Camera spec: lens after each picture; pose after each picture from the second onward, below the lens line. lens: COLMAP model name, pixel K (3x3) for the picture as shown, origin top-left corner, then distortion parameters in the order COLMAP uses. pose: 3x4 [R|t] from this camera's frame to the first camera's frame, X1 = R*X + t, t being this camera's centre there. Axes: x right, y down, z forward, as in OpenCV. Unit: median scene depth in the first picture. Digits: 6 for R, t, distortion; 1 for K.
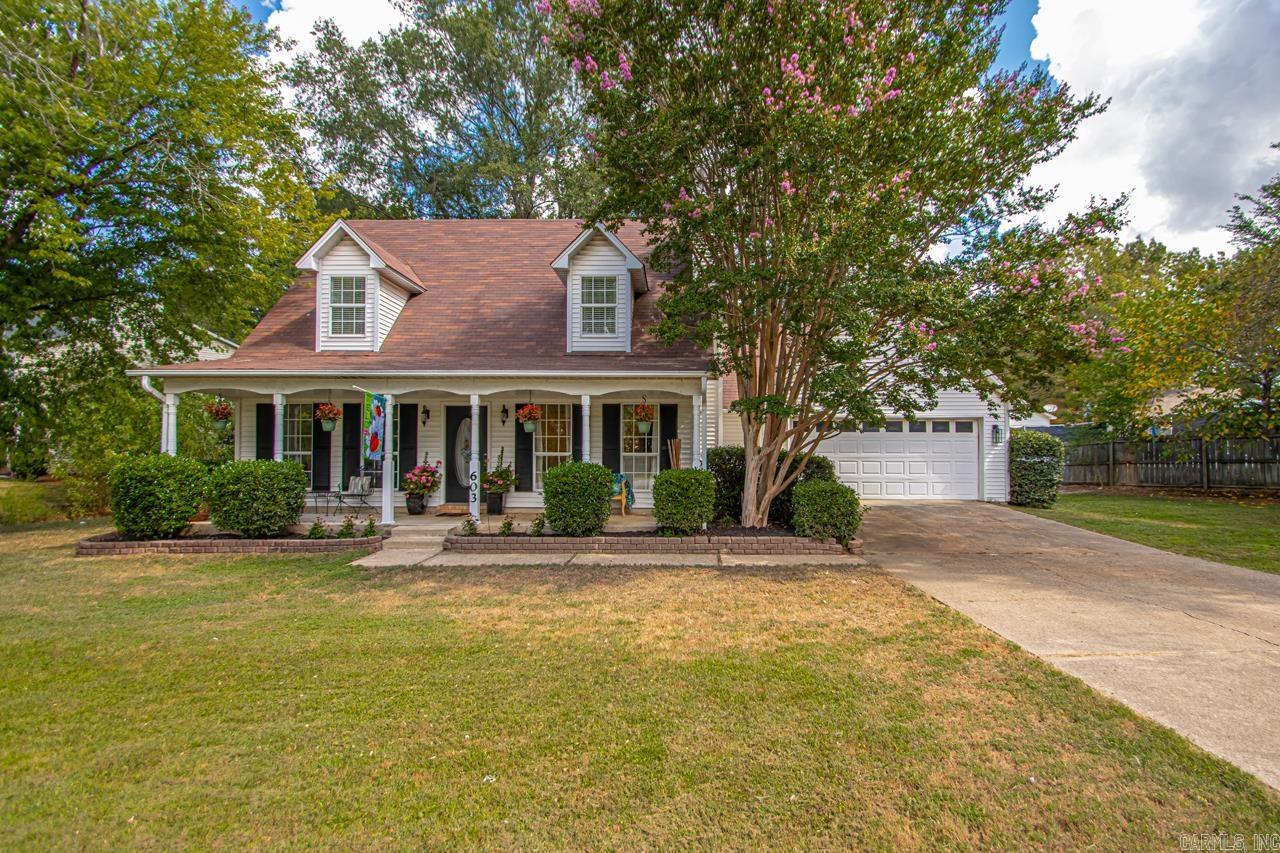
lens RADIAL K [[586.1, 0, 645.9], [0, 586.1, 433.1], [0, 0, 1]] dist [-0.004612, -0.003825]
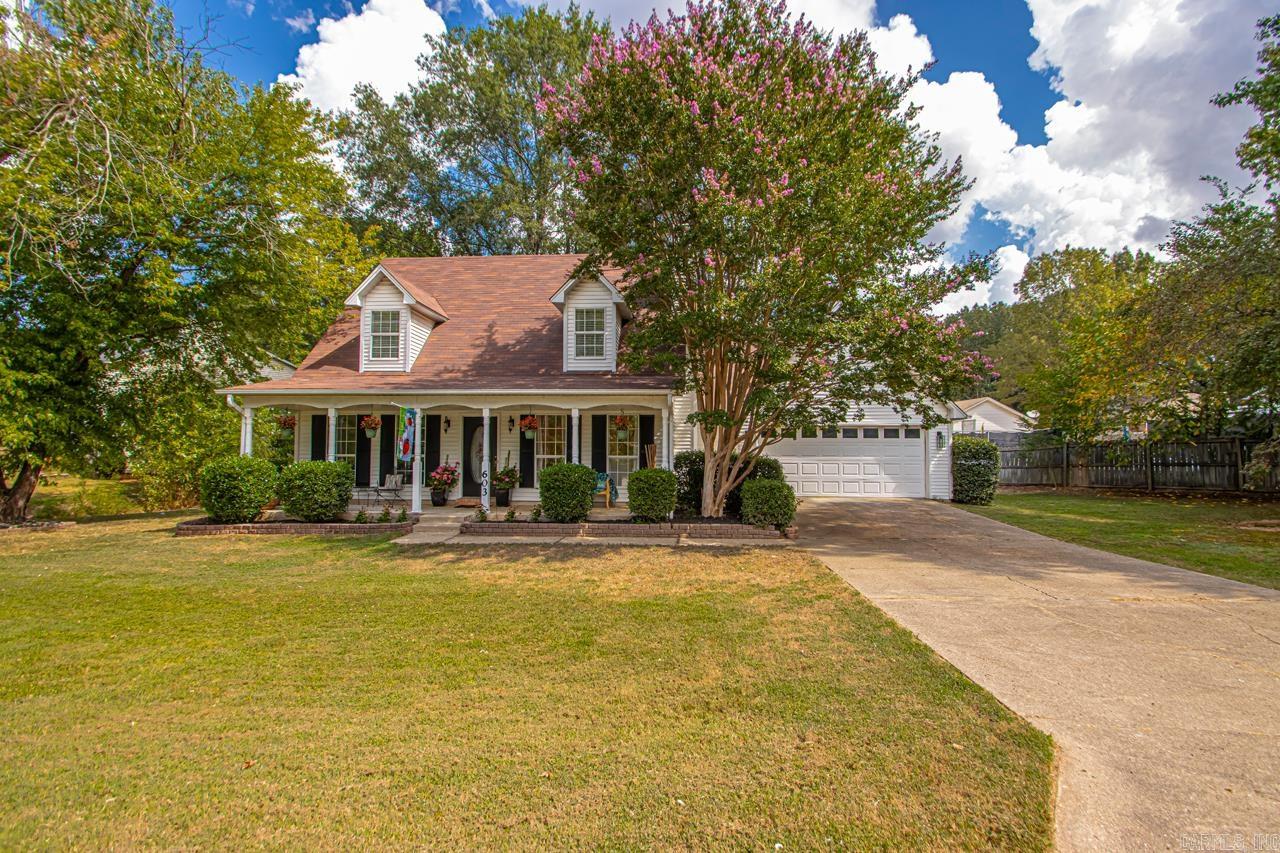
lens RADIAL K [[586.1, 0, 636.3], [0, 586.1, 421.6], [0, 0, 1]] dist [-0.004612, -0.003825]
pose [[0.998908, -0.001055, -0.046715, 0.078307], [-0.000116, 0.999686, -0.025065, -0.006520], [0.046727, 0.025043, 0.998594, -0.210749]]
